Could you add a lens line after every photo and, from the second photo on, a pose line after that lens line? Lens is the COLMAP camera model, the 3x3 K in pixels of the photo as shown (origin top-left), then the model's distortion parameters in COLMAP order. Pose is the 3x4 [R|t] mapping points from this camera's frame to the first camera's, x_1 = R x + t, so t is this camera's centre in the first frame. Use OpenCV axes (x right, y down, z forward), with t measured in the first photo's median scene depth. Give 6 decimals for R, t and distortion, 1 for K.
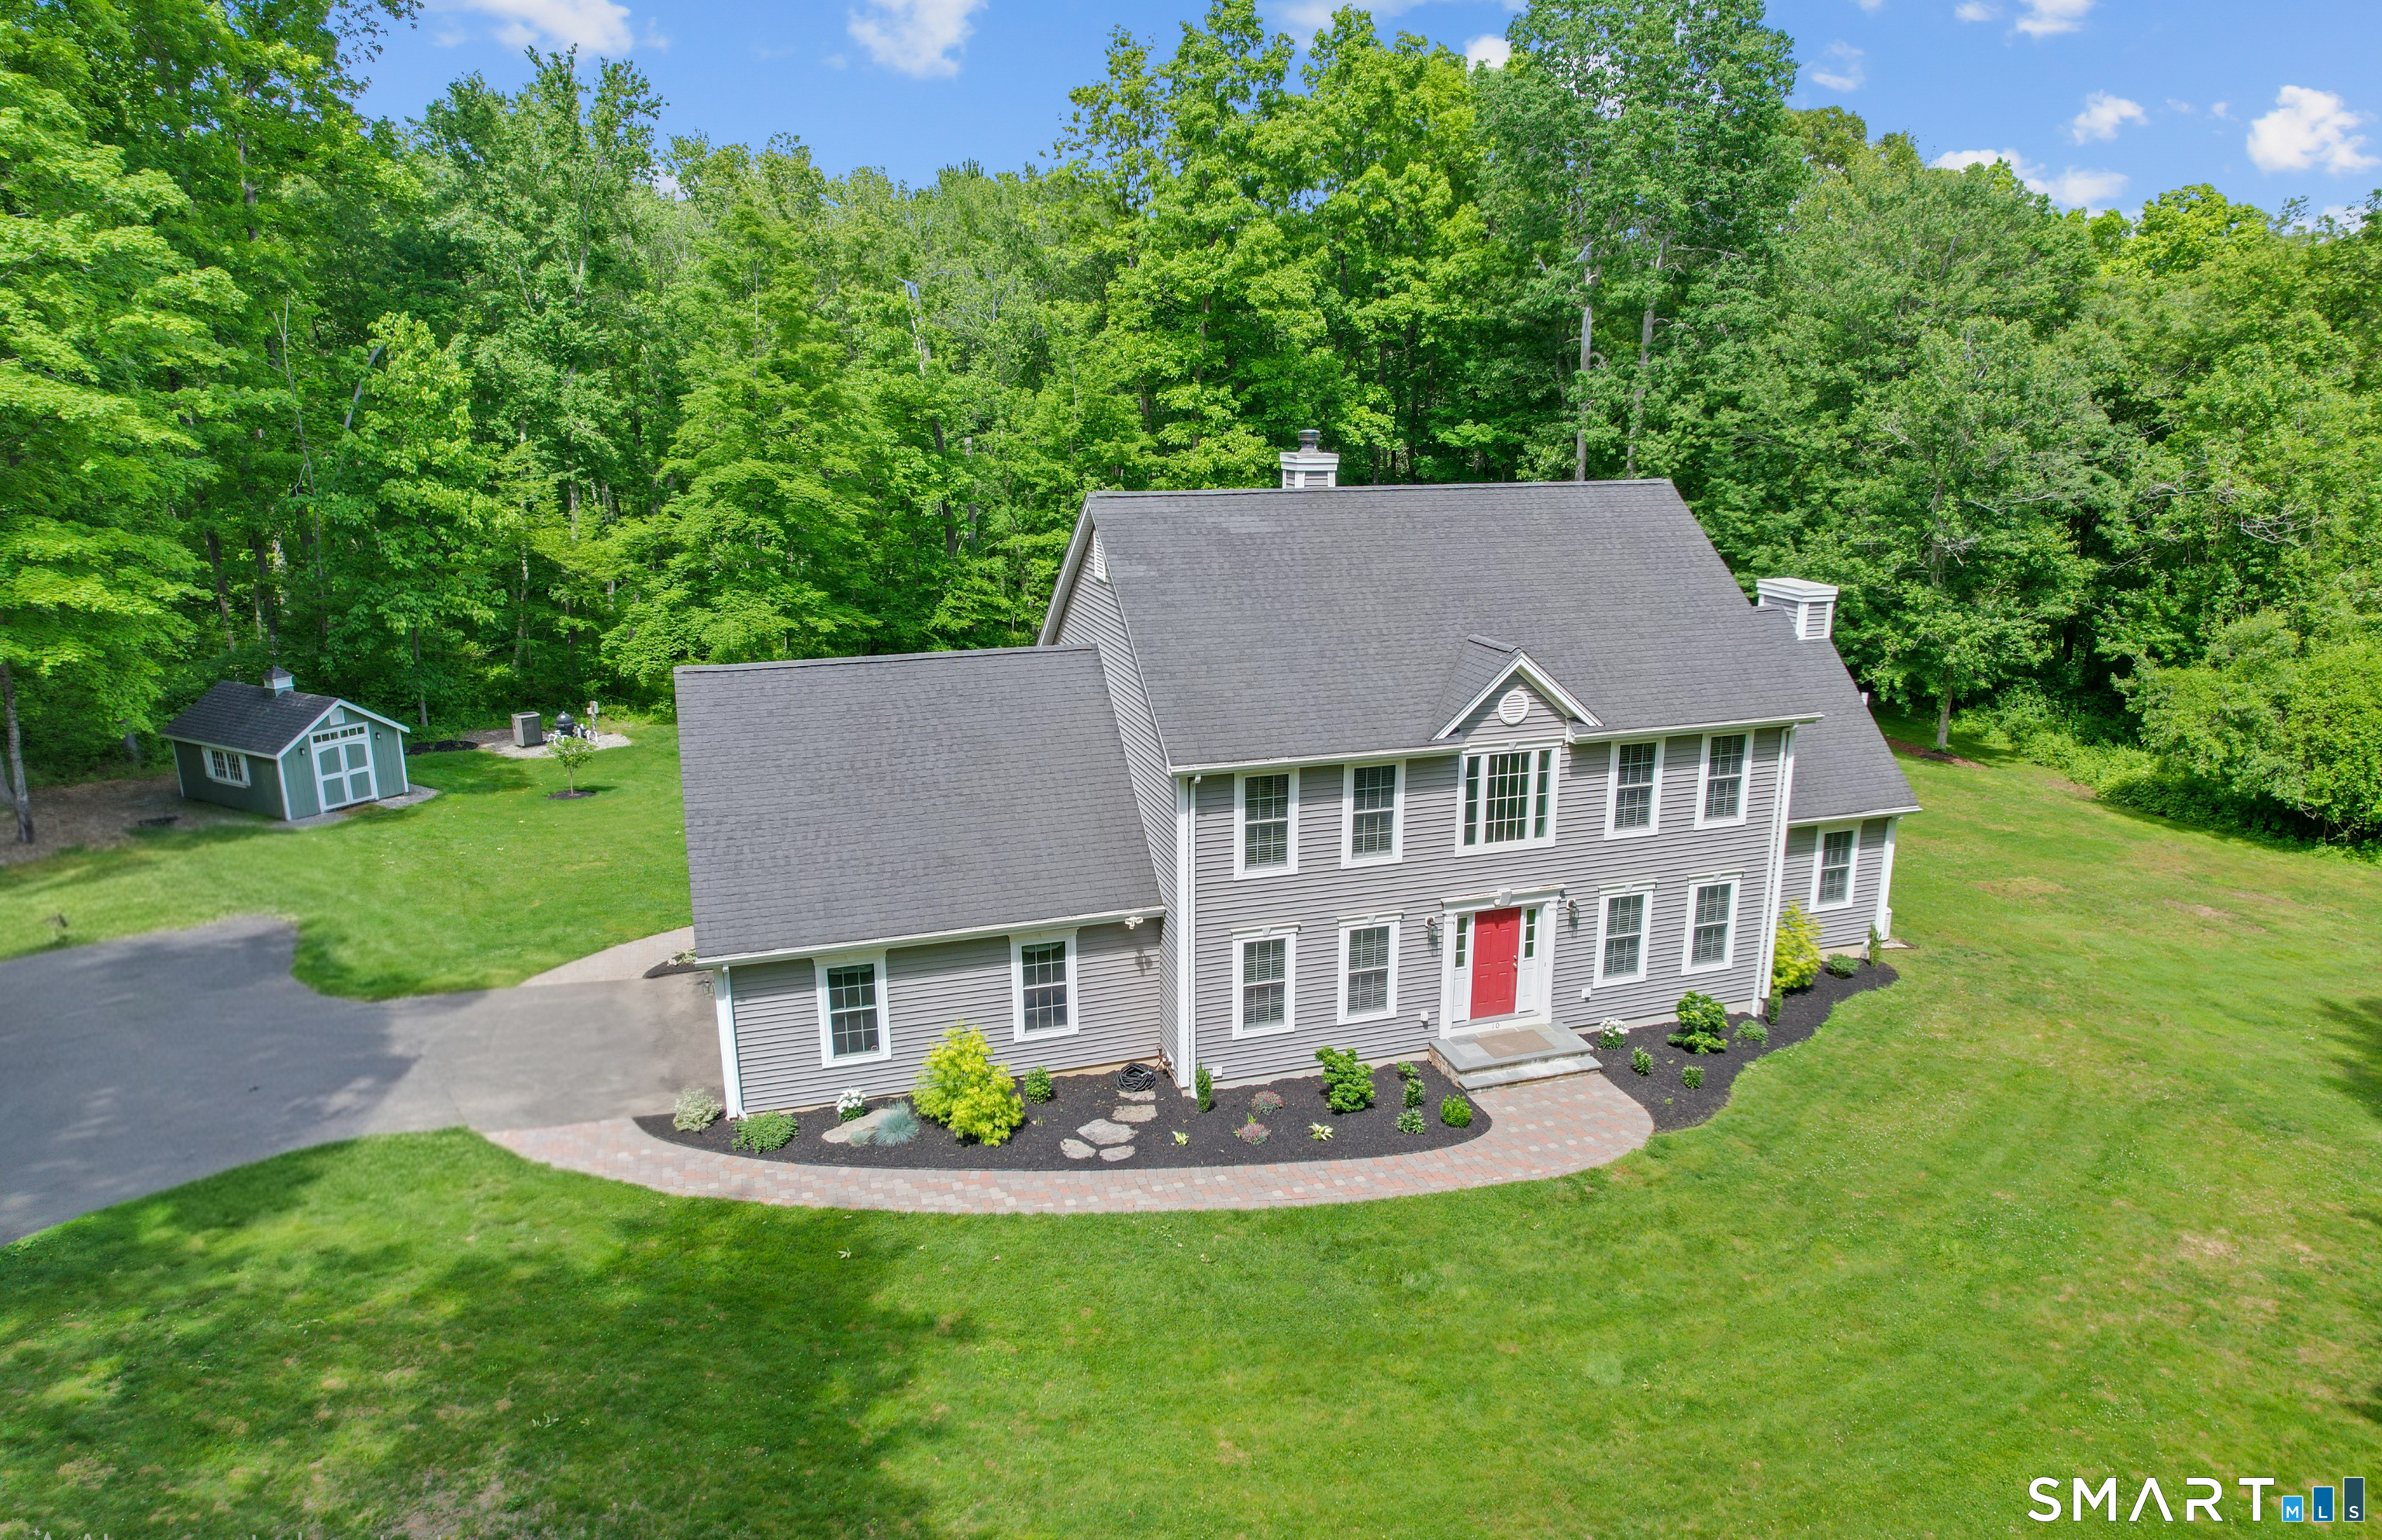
lens RADIAL K [[1483.9, 0, 1191.0], [0, 1483.9, 770.0], [0, 0, 1]] dist [-0.039900, 0.000248]
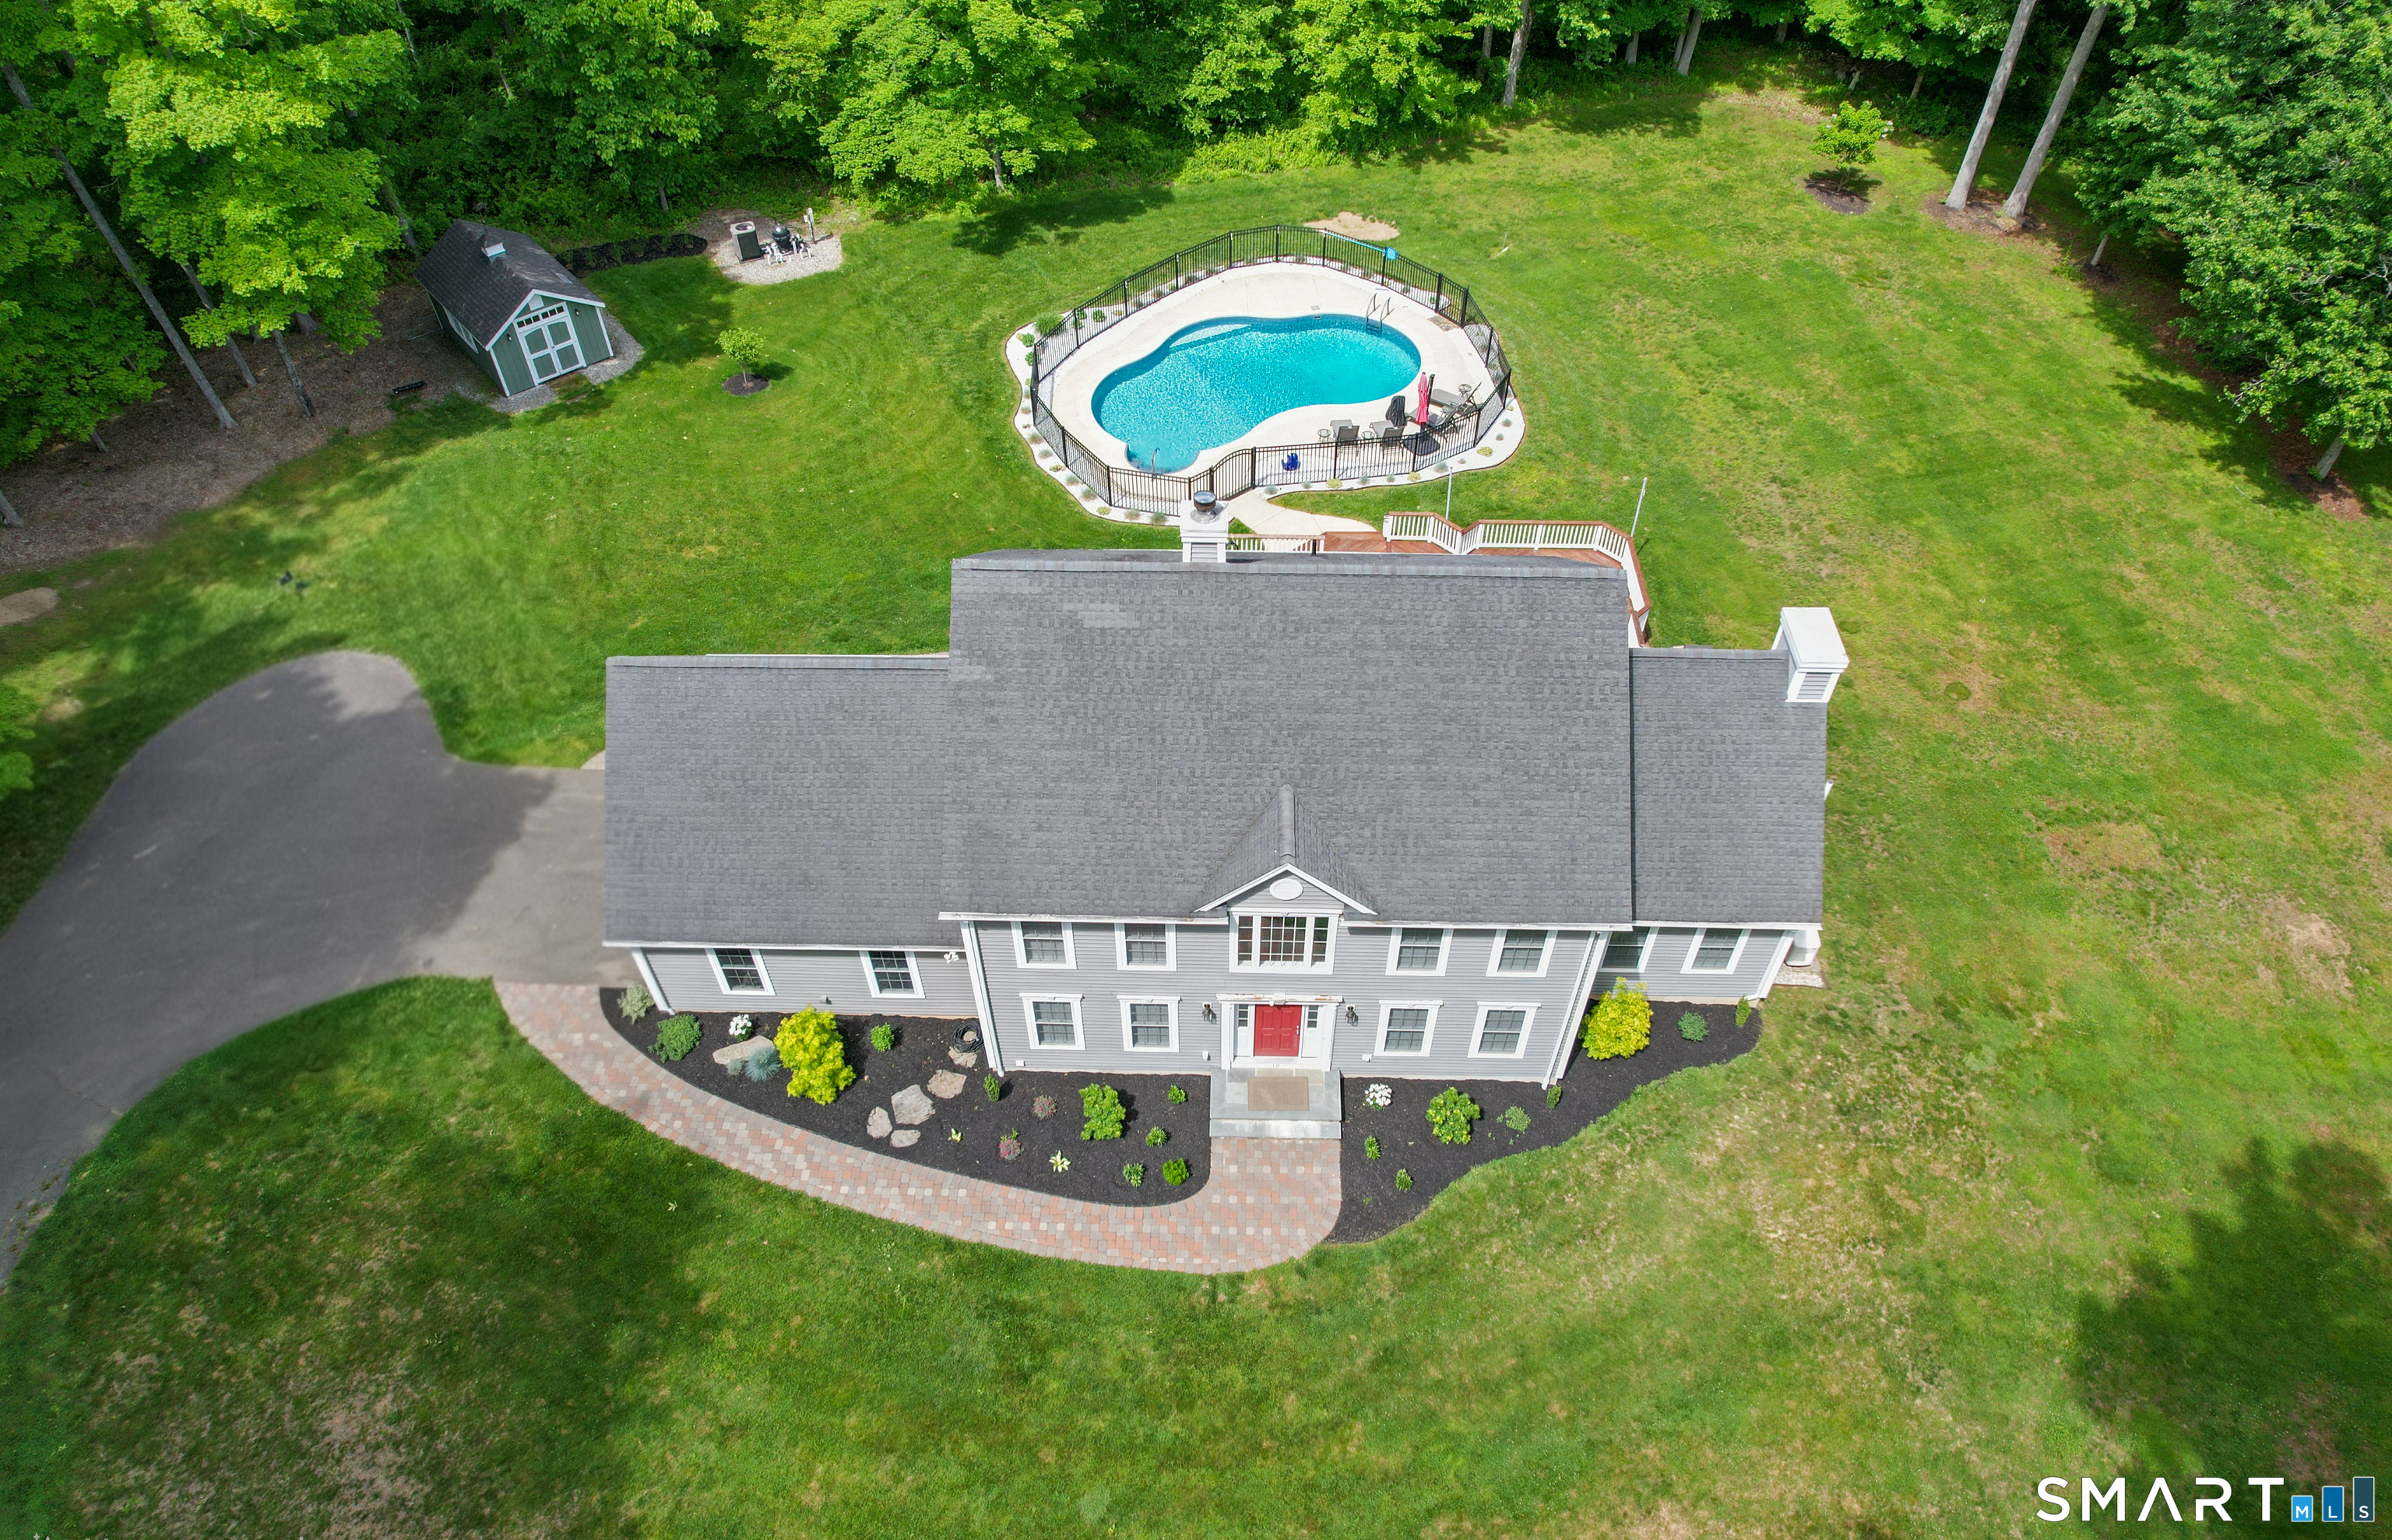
lens RADIAL K [[1490.1, 0, 1196.0], [0, 1490.1, 770.0], [0, 0, 1]] dist [-0.039900, 0.000248]
pose [[0.945259, 0.238248, -0.222987, 0.367336], [-0.083271, 0.836823, 0.541104, -0.667696], [0.315517, -0.492915, 0.810854, 0.167966]]
